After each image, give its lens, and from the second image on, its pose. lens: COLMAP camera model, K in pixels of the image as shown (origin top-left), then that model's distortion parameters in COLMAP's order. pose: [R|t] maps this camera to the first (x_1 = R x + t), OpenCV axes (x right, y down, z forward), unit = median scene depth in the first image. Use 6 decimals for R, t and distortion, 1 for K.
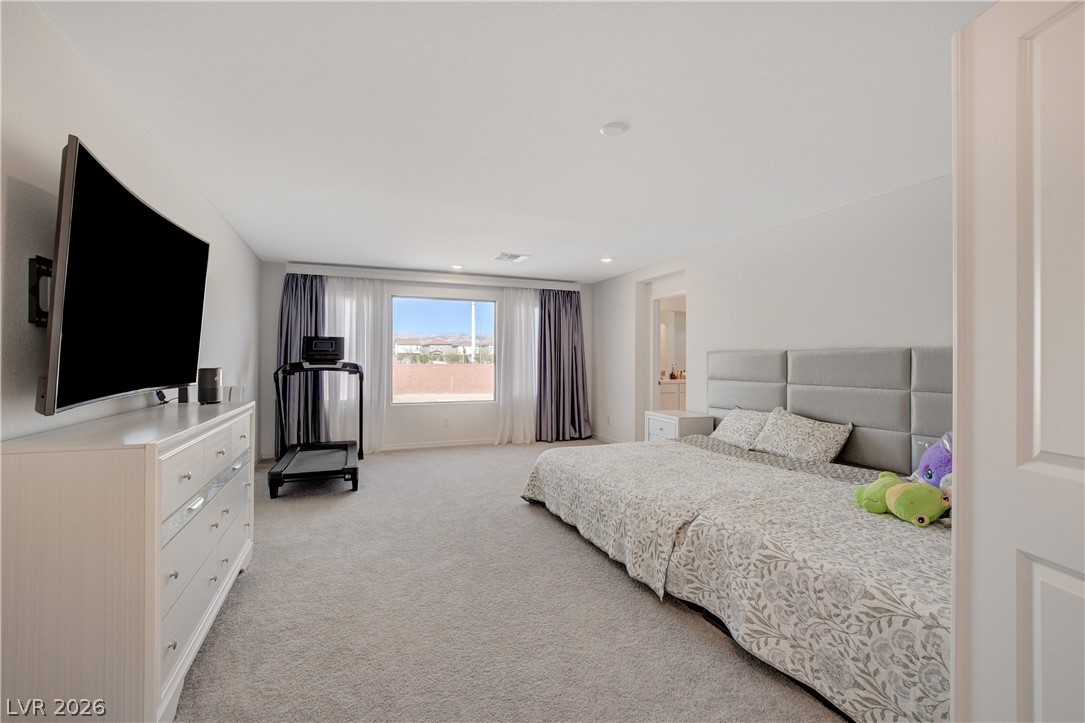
lens RADIAL K [[466.9, 0, 556.3], [0, 466.9, 359.4], [0, 0, 1]] dist [-0.001362, -0.000131]
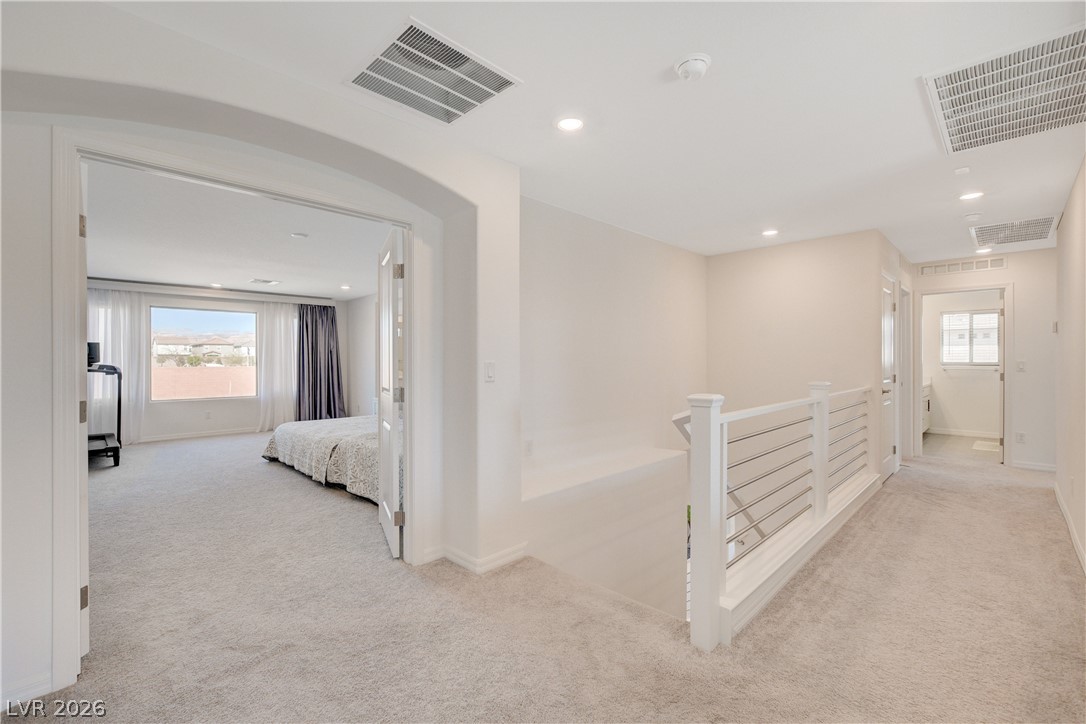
lens RADIAL K [[466.2, 0, 537.7], [0, 466.2, 363.5], [0, 0, 1]] dist [-0.001934, -0.000135]
pose [[0.936859, -0.005752, 0.349659, 0.140002], [0.003701, 0.999972, 0.006534, 0.000143], [-0.349687, -0.004827, 0.936854, -0.408722]]
